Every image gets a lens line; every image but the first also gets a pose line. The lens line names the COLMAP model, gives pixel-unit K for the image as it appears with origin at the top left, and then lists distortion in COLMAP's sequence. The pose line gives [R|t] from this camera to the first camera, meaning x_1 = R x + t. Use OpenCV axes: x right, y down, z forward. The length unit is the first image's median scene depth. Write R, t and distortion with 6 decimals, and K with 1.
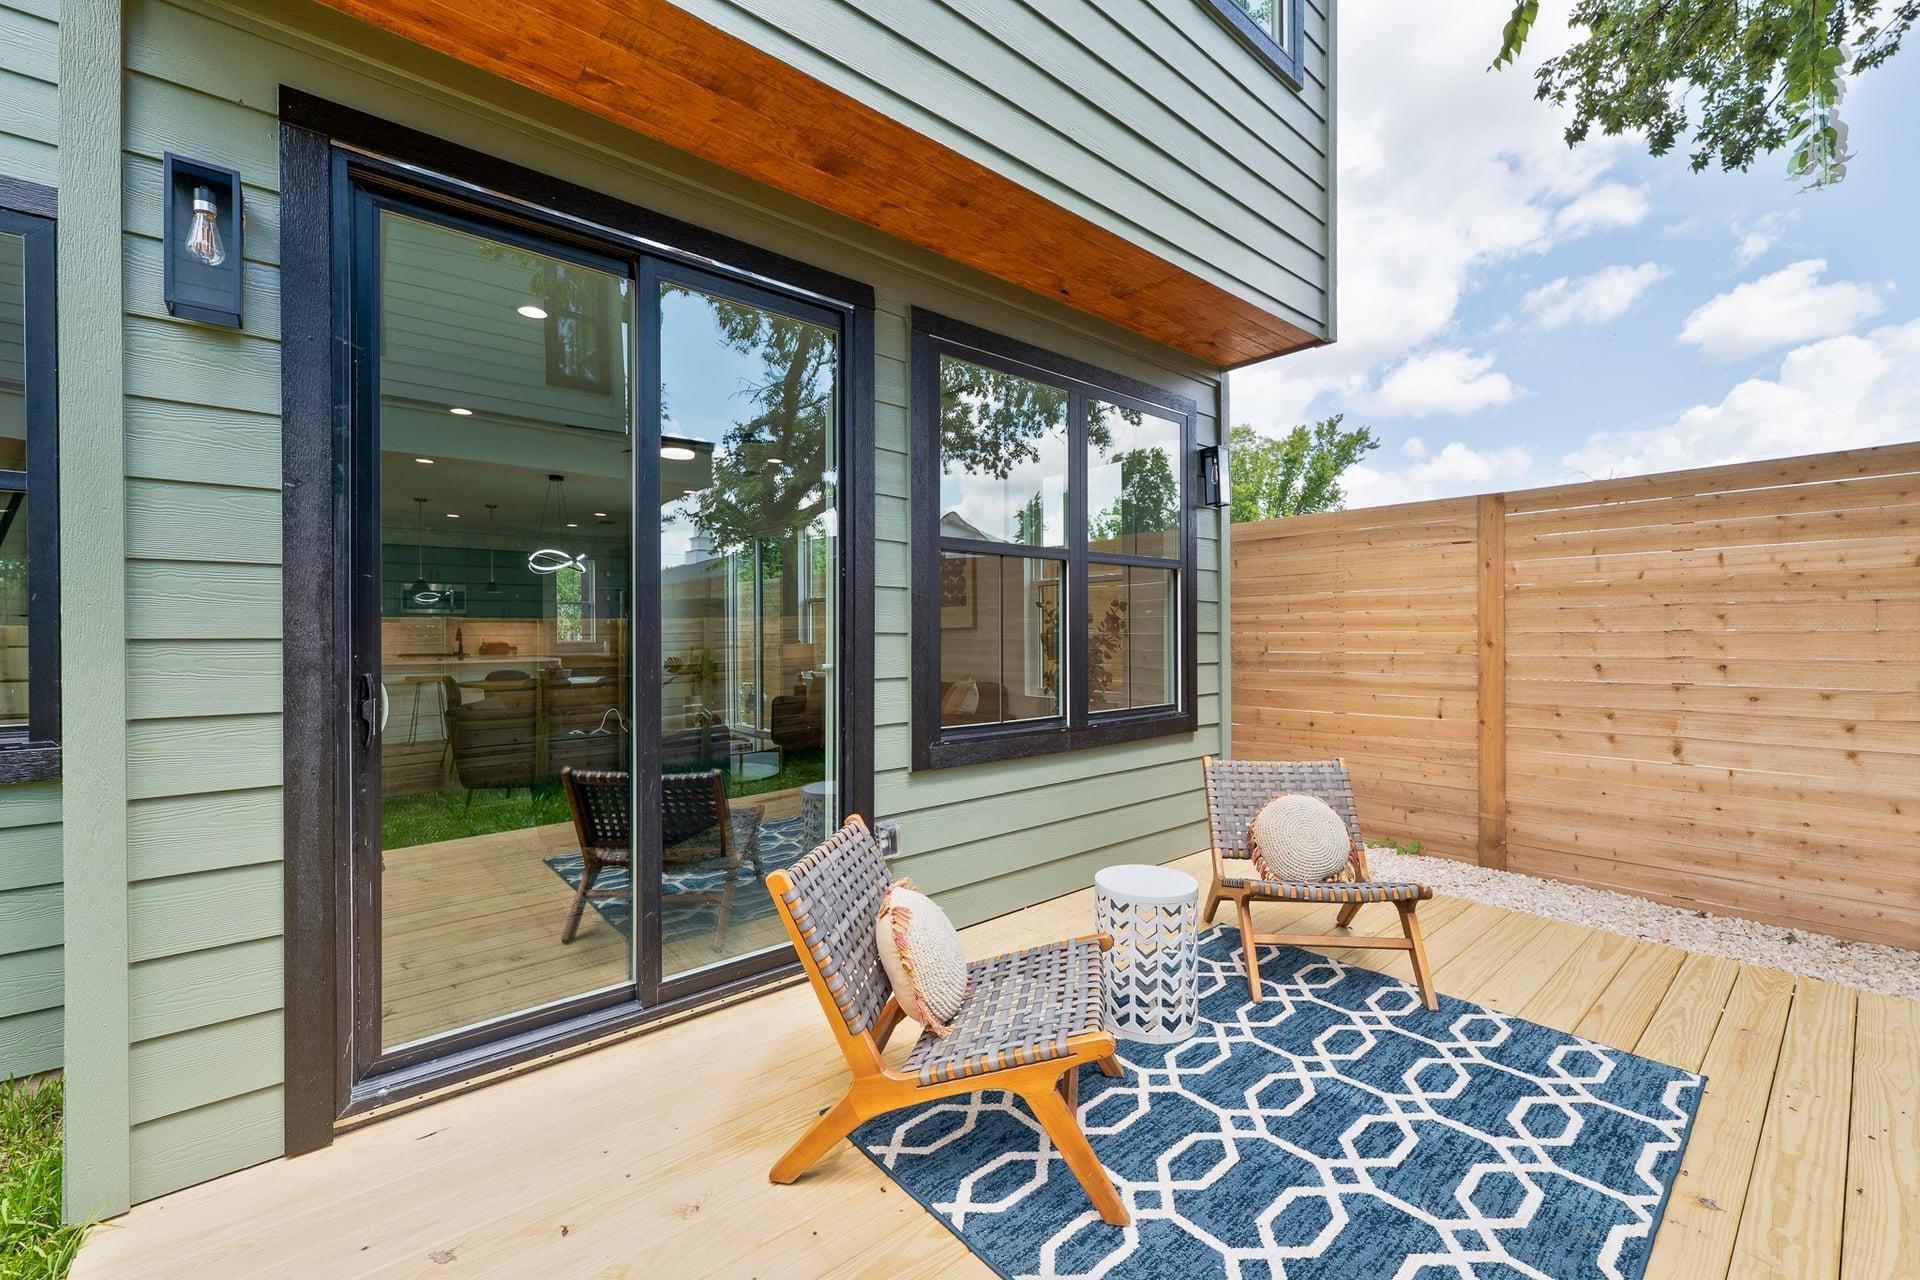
lens RADIAL K [[785.6, 0, 956.9], [0, 785.6, 633.5], [0, 0, 1]] dist [-0.001262, 0.001221]
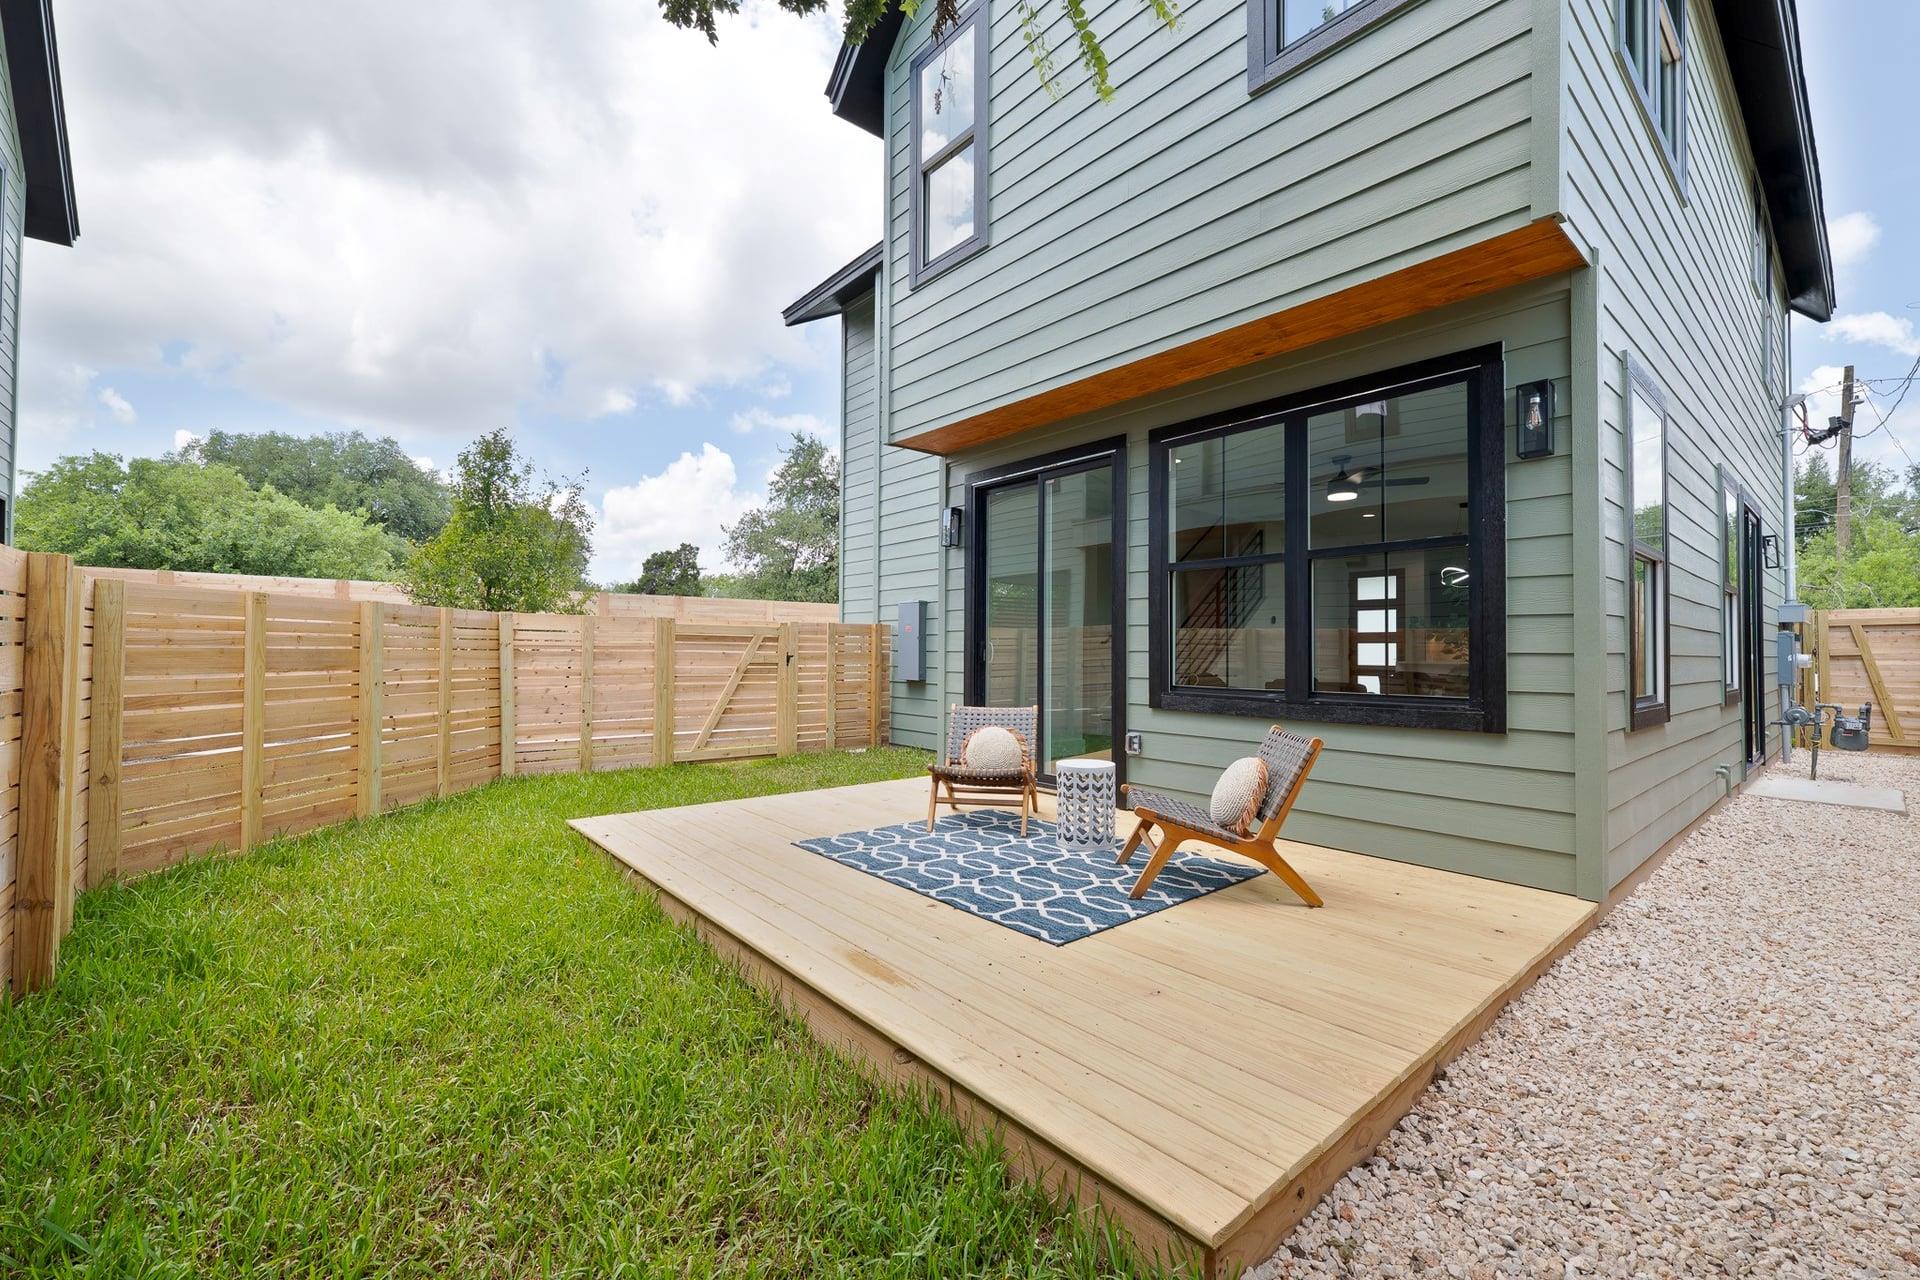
lens RADIAL K [[785.6, 0, 958.8], [0, 785.6, 640.1], [0, 0, 1]] dist [-0.001262, 0.001221]
pose [[0.000440, -0.009880, -0.999951, 1.129202], [-0.008159, 0.999918, -0.009884, 0.036629], [0.999967, 0.008163, 0.000360, 0.414925]]
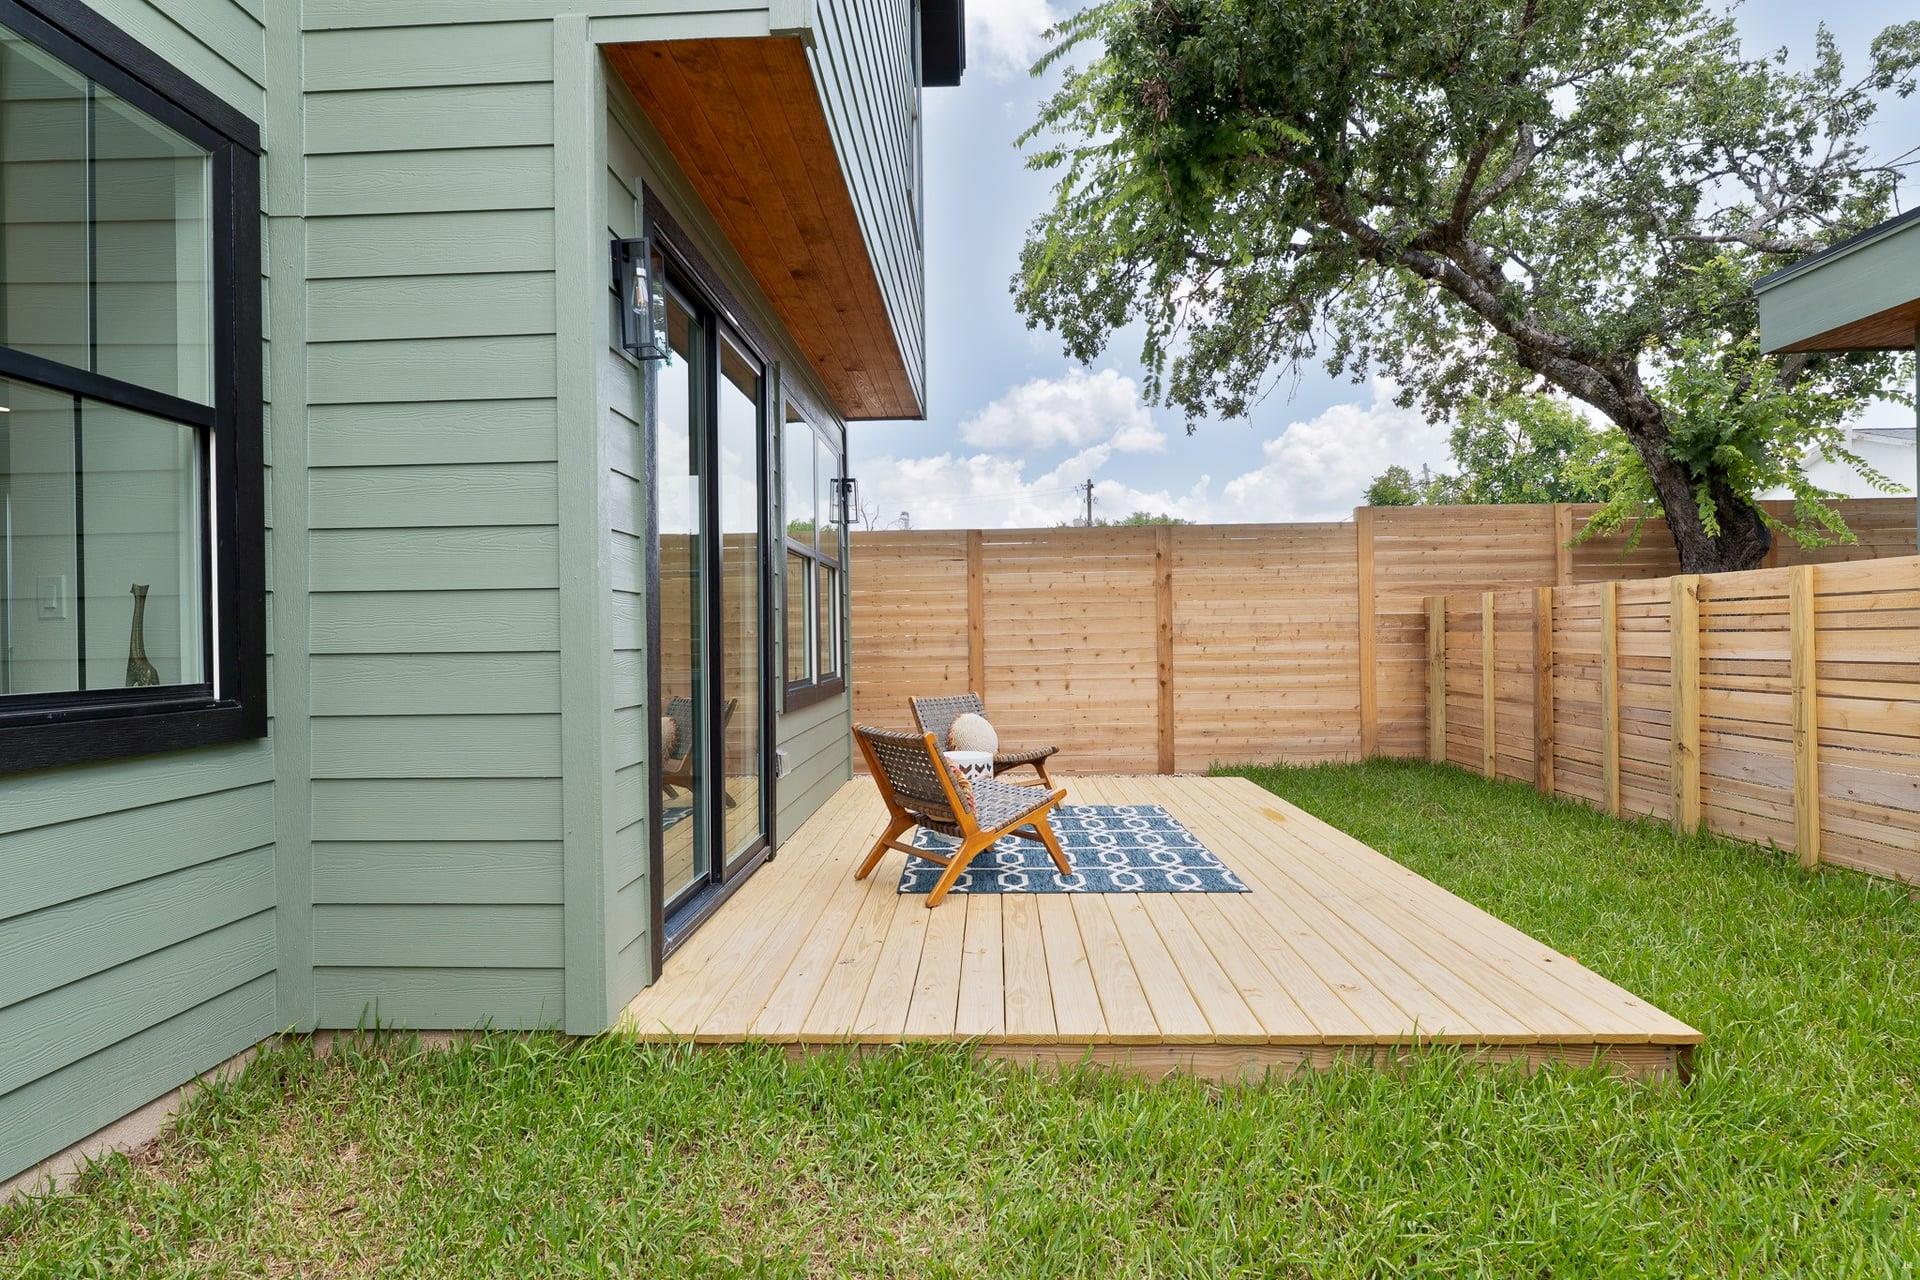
lens RADIAL K [[901.0, 0, 956.1], [0, 901.0, 639.1], [0, 0, 1]] dist [-0.000532, -0.000011]
pose [[0.674796, -0.003078, 0.737998, -0.749153], [0.011794, 0.999909, -0.006614, 0.054673], [-0.737910, 0.013167, 0.674771, -0.177482]]
